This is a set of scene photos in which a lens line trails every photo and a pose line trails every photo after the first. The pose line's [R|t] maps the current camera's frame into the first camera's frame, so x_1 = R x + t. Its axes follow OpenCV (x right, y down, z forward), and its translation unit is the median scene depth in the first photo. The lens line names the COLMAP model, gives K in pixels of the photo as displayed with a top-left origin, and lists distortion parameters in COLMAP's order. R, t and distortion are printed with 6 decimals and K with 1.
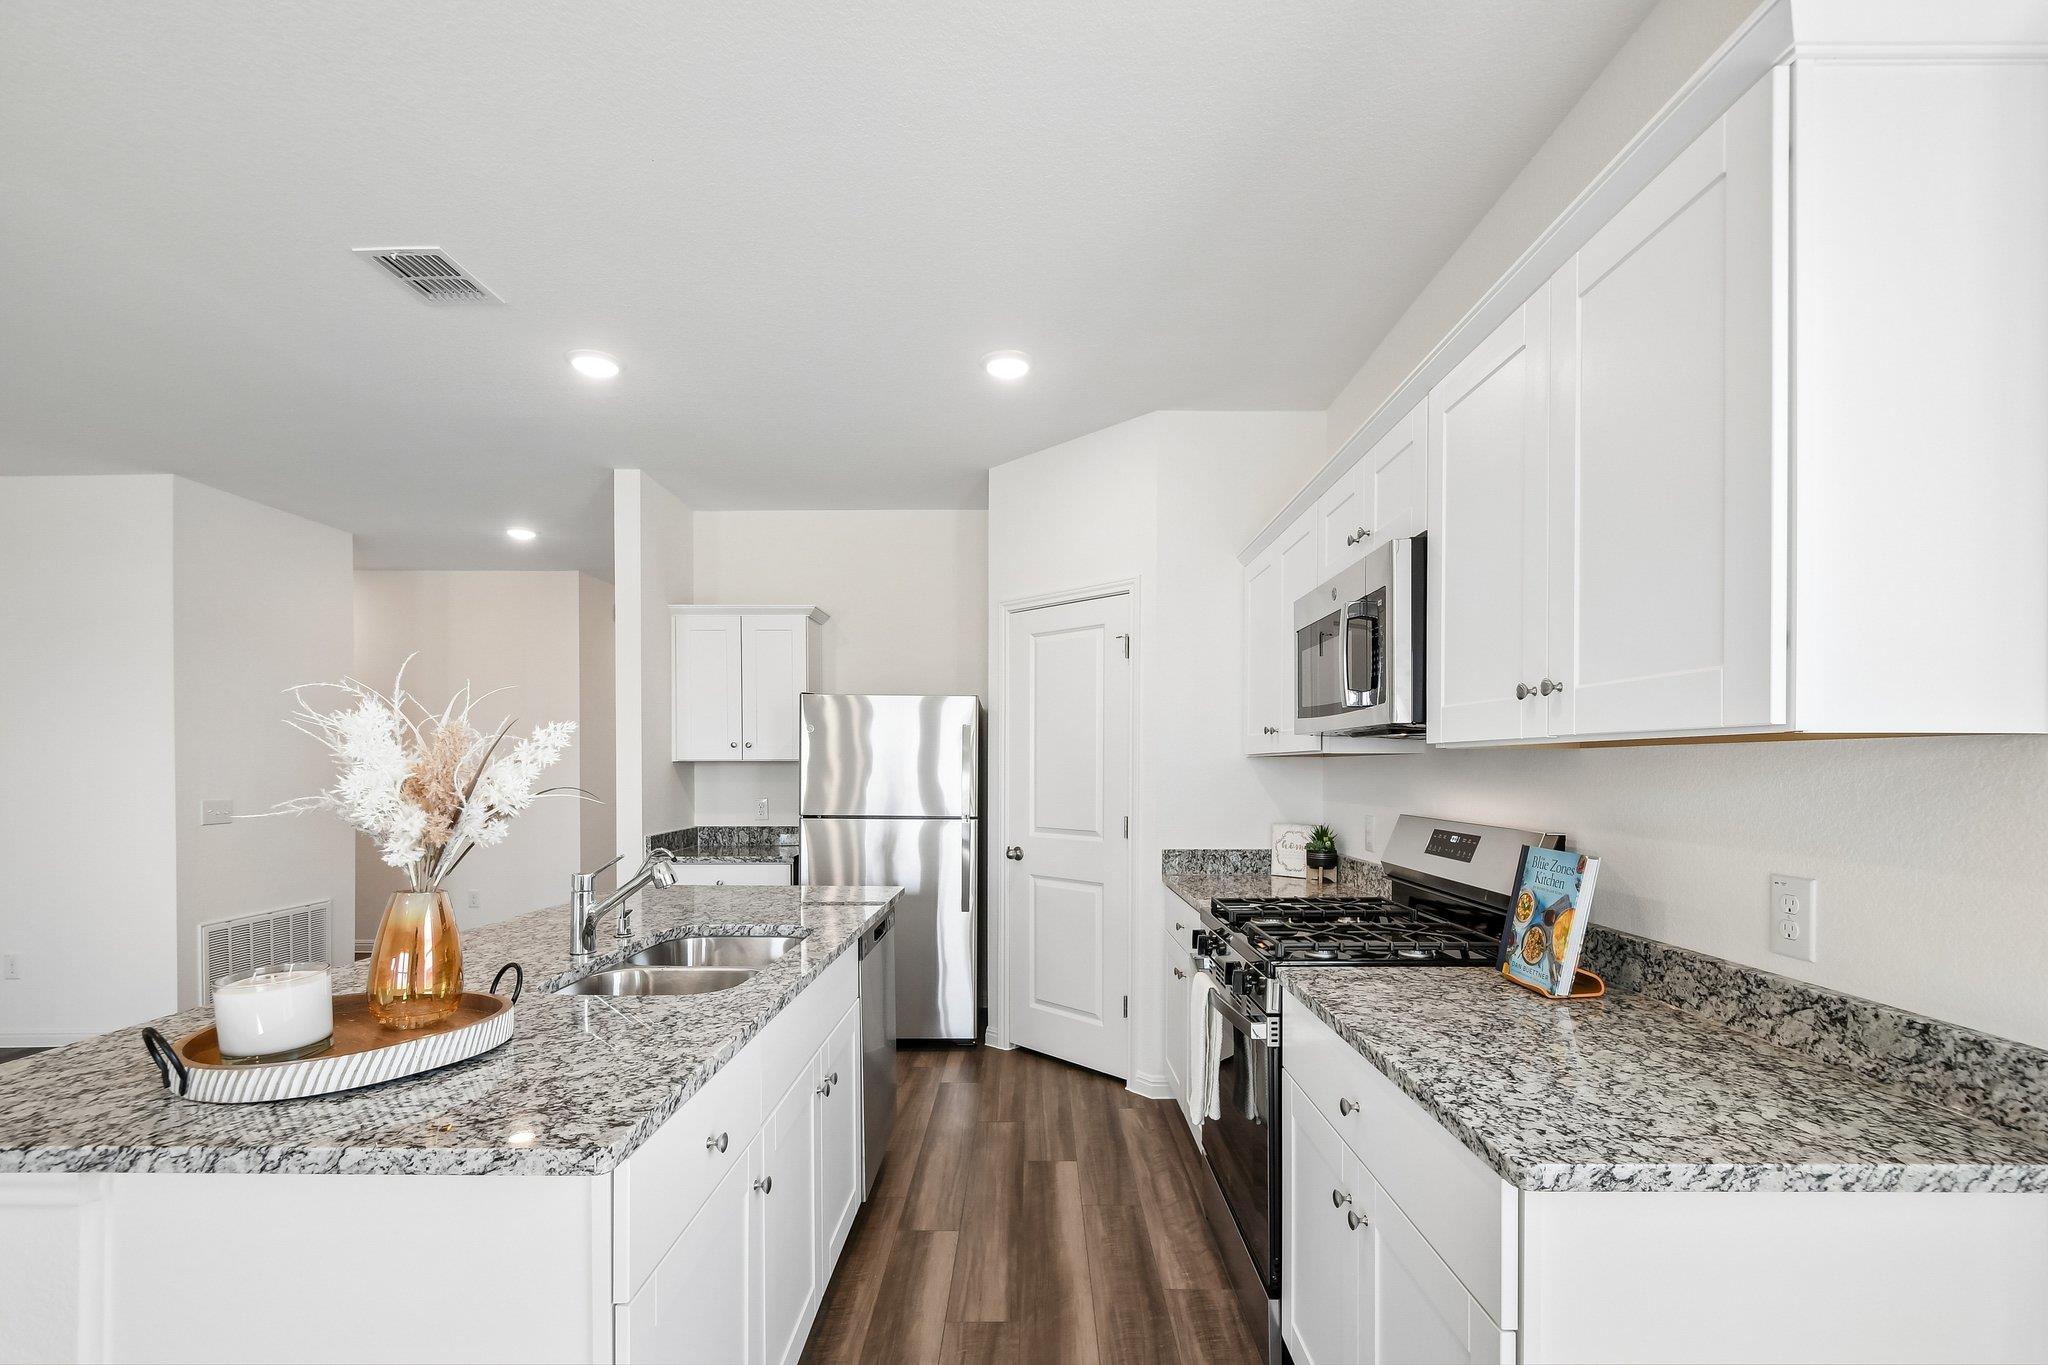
lens RADIAL K [[899.9, 0, 1028.8], [0, 899.9, 777.0], [0, 0, 1]] dist [0.005298, -0.005699]
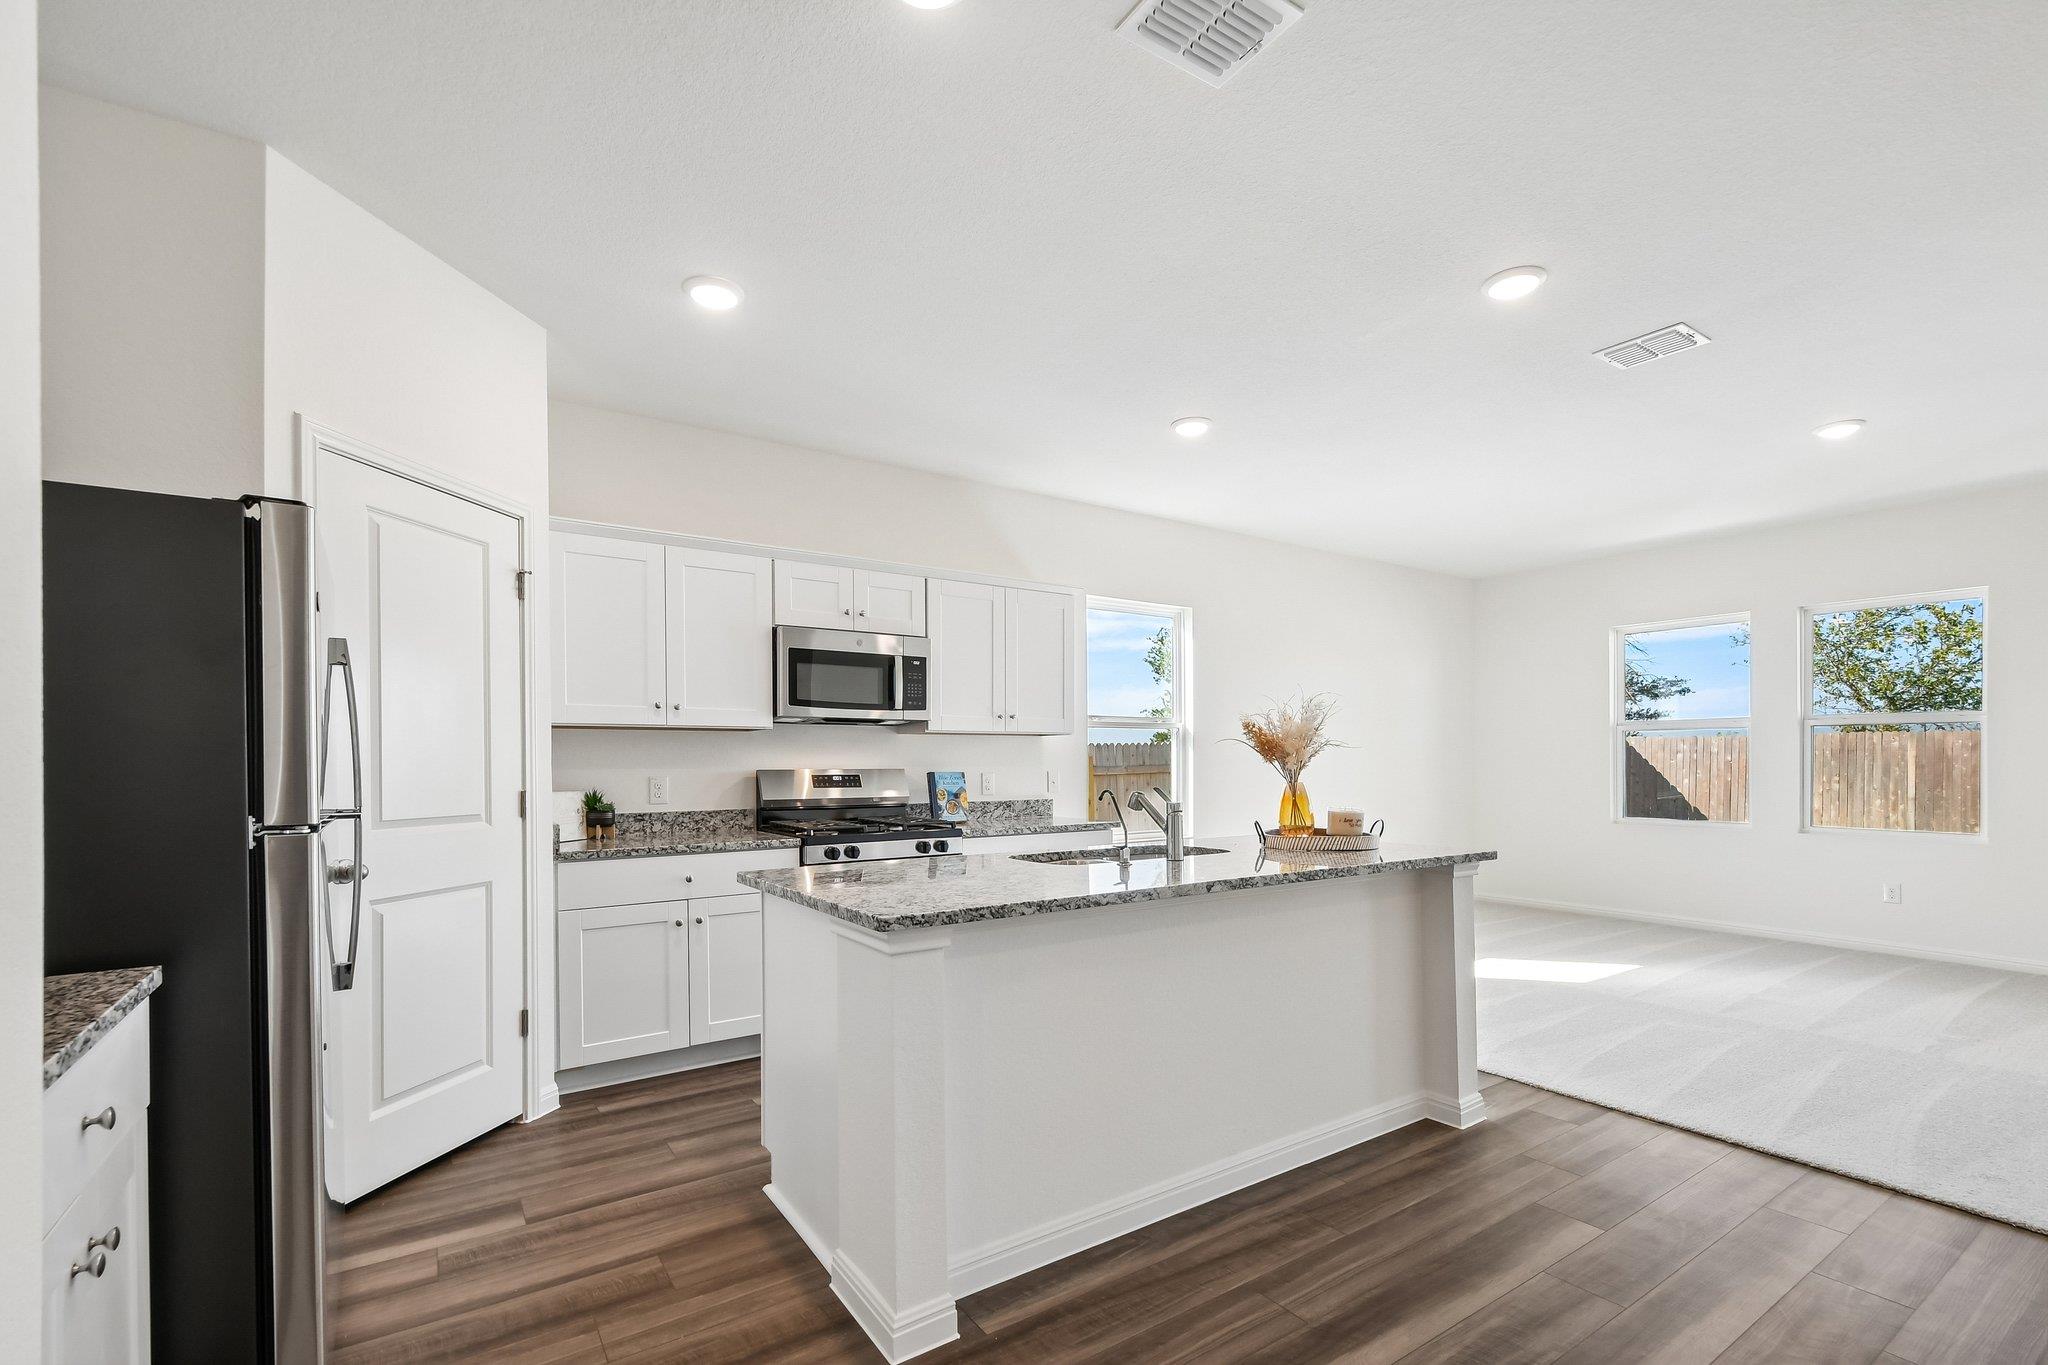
lens RADIAL K [[899.9, 0, 1022.5], [0, 899.9, 770.5], [0, 0, 1]] dist [0.005298, -0.005699]
pose [[-0.556688, -0.002319, 0.830718, -1.483699], [0.014640, 0.999813, 0.012602, 0.038545], [-0.830592, 0.019177, -0.556550, 1.925590]]
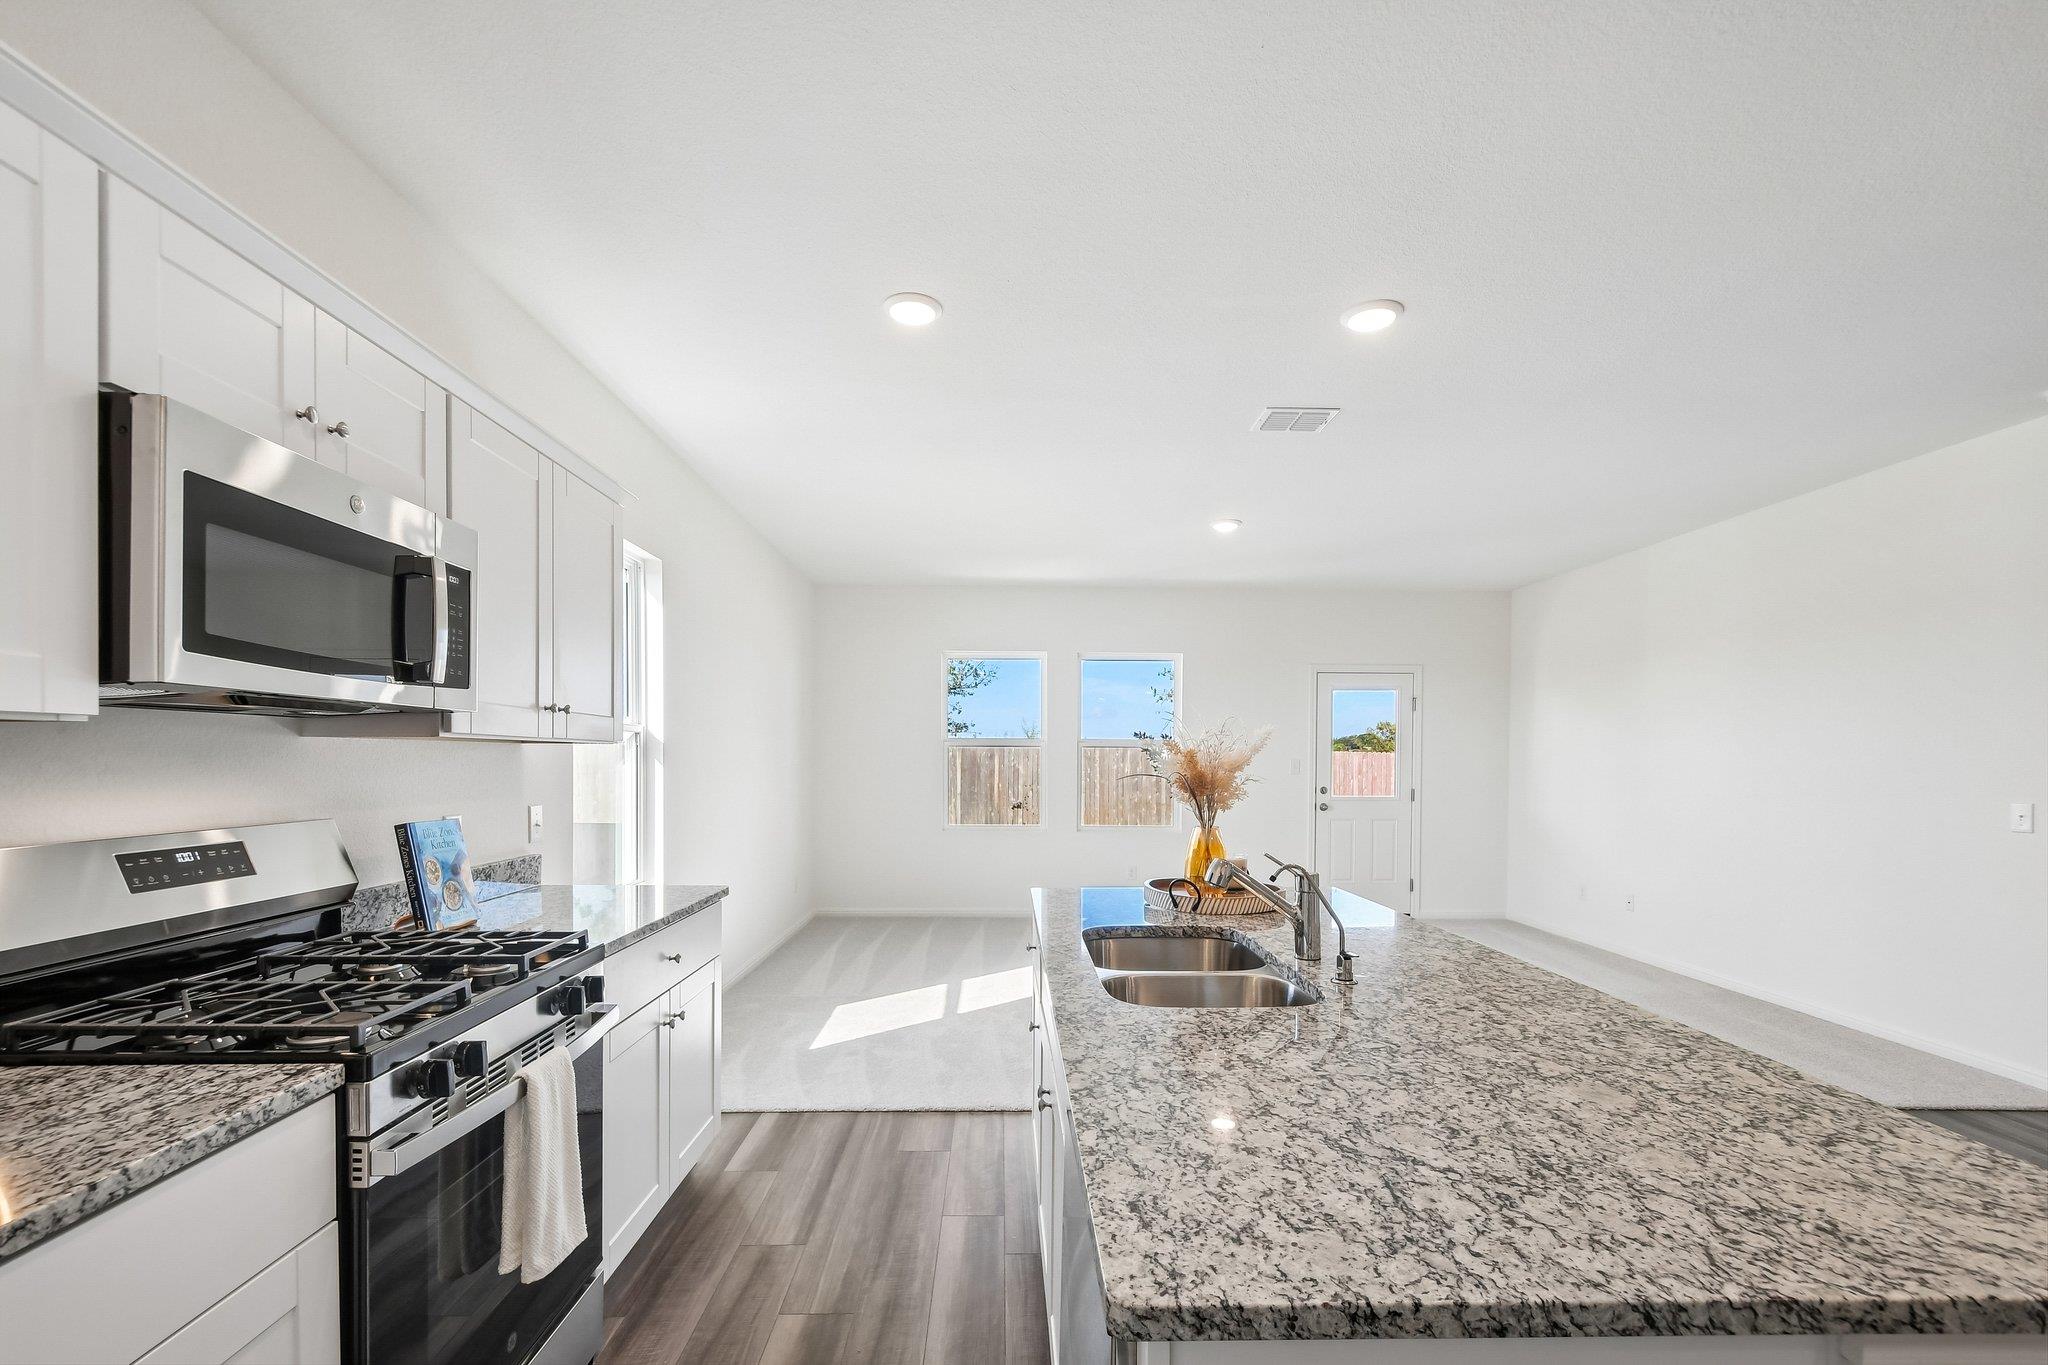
lens RADIAL K [[899.9, 0, 1010.1], [0, 899.9, 773.5], [0, 0, 1]] dist [0.005298, -0.005699]
pose [[-0.999920, -0.002336, -0.012409, -0.174898], [-0.002665, 0.999641, 0.026643, -0.017249], [0.012342, 0.026674, -0.999568, 1.888857]]
